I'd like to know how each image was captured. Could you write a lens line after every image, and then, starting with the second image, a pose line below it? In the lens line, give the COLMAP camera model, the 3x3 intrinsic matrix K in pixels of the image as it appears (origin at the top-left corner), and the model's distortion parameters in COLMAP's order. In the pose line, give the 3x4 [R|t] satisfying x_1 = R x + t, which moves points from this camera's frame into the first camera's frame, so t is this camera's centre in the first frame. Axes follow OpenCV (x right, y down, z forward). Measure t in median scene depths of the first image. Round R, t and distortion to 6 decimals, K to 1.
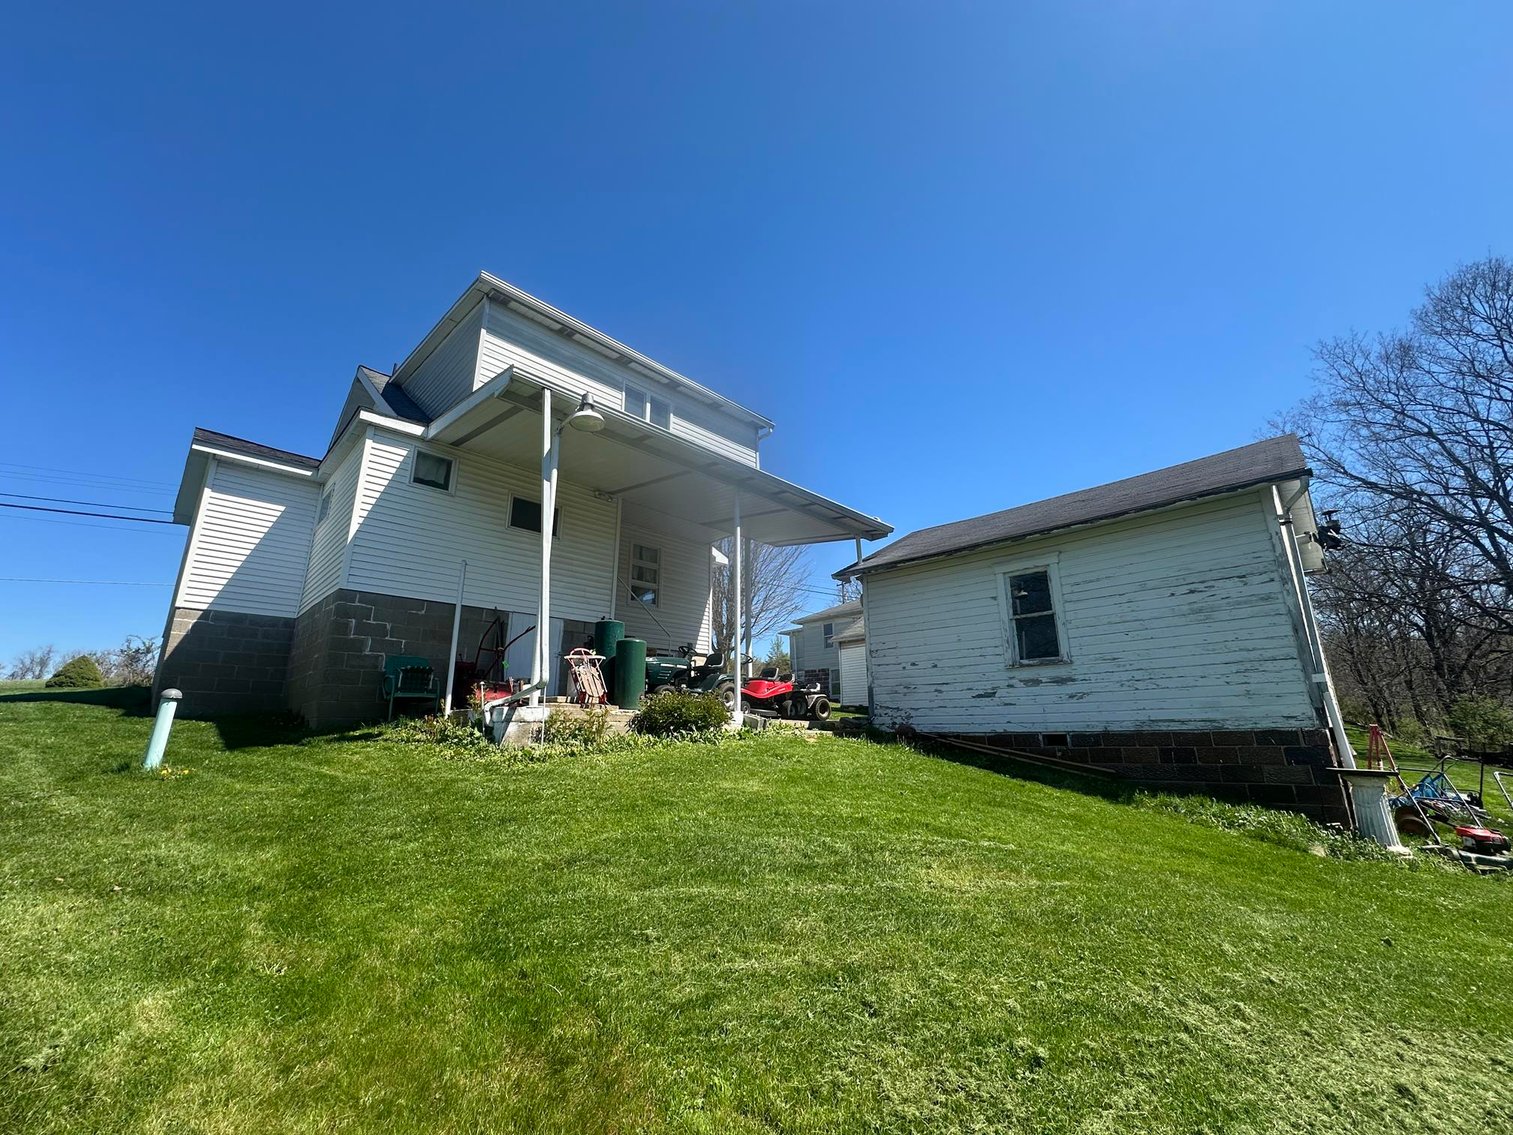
lens RADIAL K [[605.7, 0, 756.5], [0, 605.7, 567.5], [0, 0, 1]] dist [-0.001392, -0.000186]
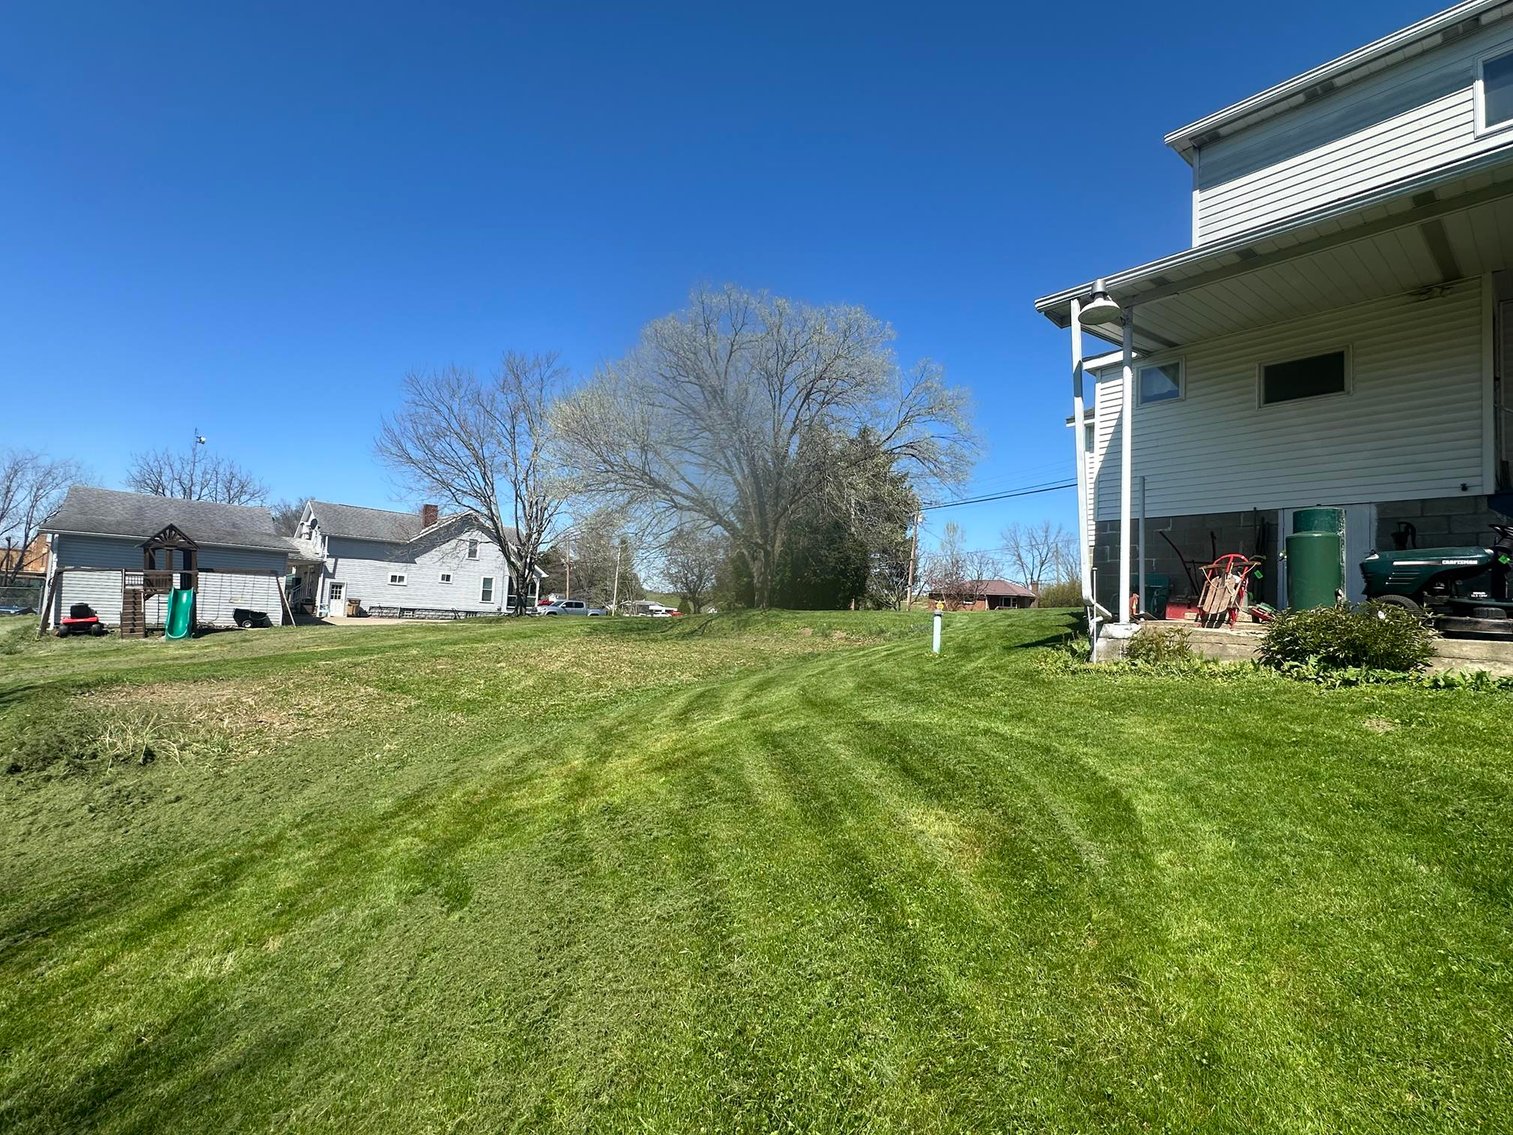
lens RADIAL K [[672.8, 0, 755.4], [0, 672.8, 566.1], [0, 0, 1]] dist [-0.004253, 0.001244]
pose [[-0.095665, -0.064925, -0.993294, 0.528311], [0.212235, 0.973595, -0.084078, 0.071750], [0.972525, -0.218855, -0.079359, 0.362520]]
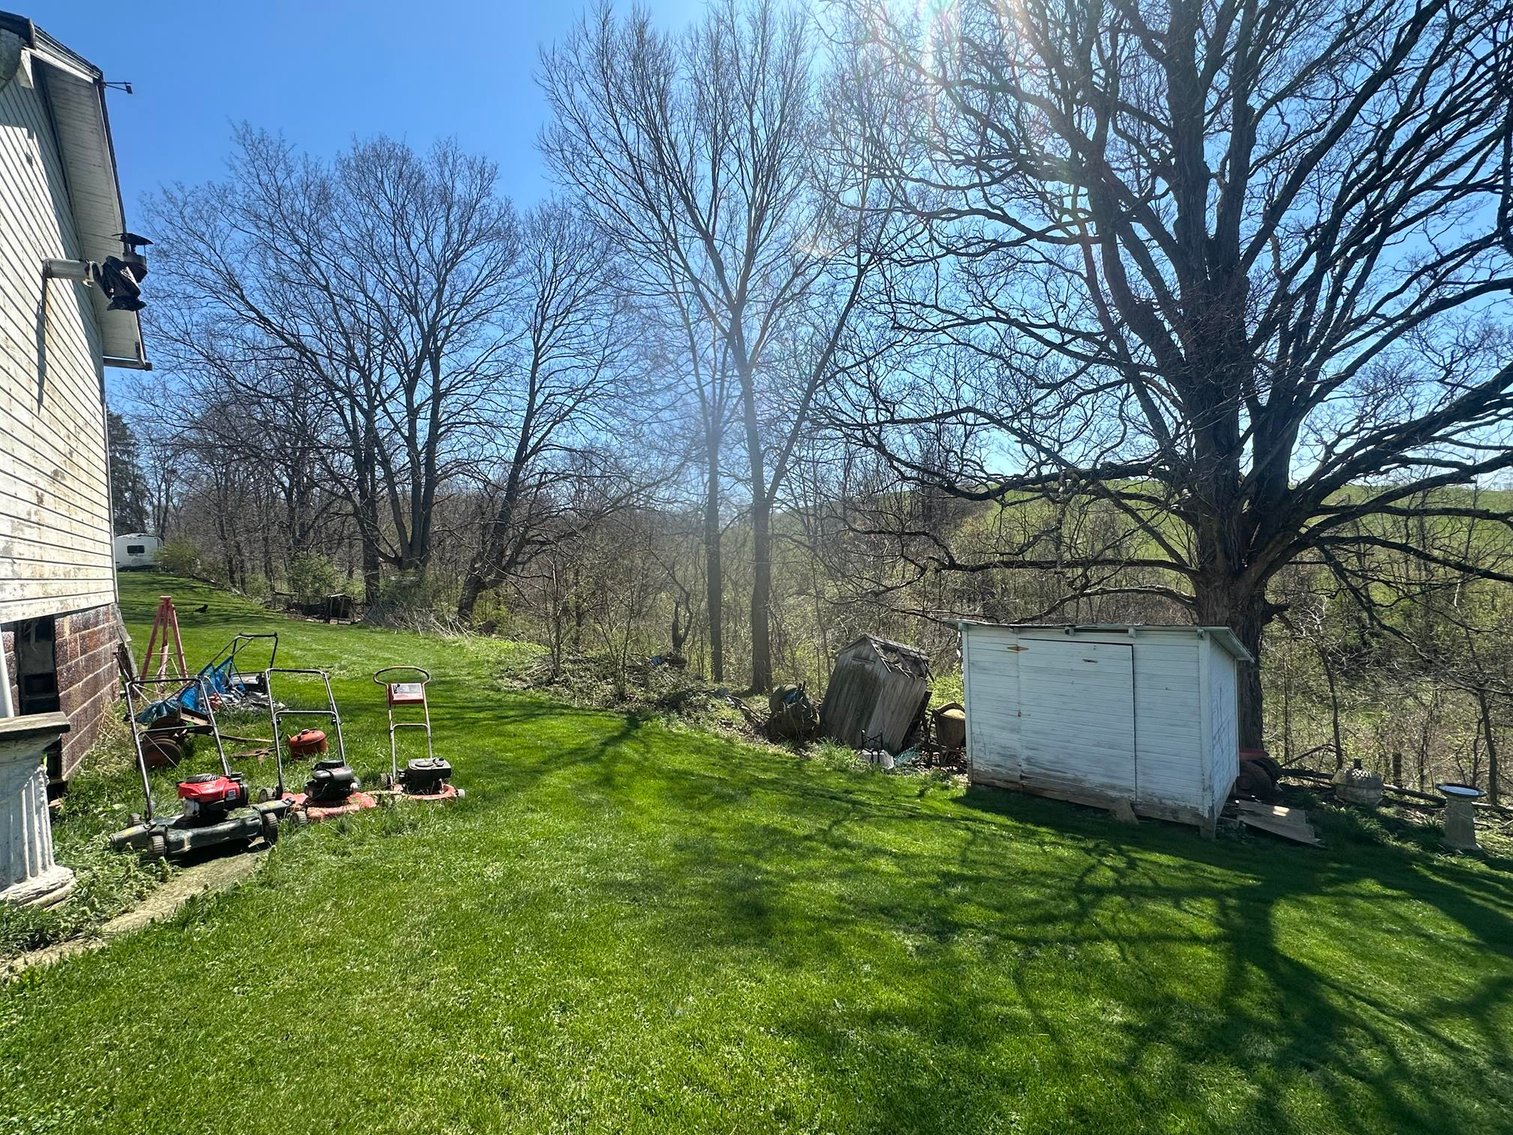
lens RADIAL K [[672.8, 0, 755.4], [0, 672.8, 566.1], [0, 0, 1]] dist [-0.004253, 0.001244]
pose [[0.135925, -0.011445, 0.990653, 0.287234], [-0.218759, 0.974905, 0.041279, 0.035610], [-0.966265, -0.222325, 0.130010, 0.204619]]
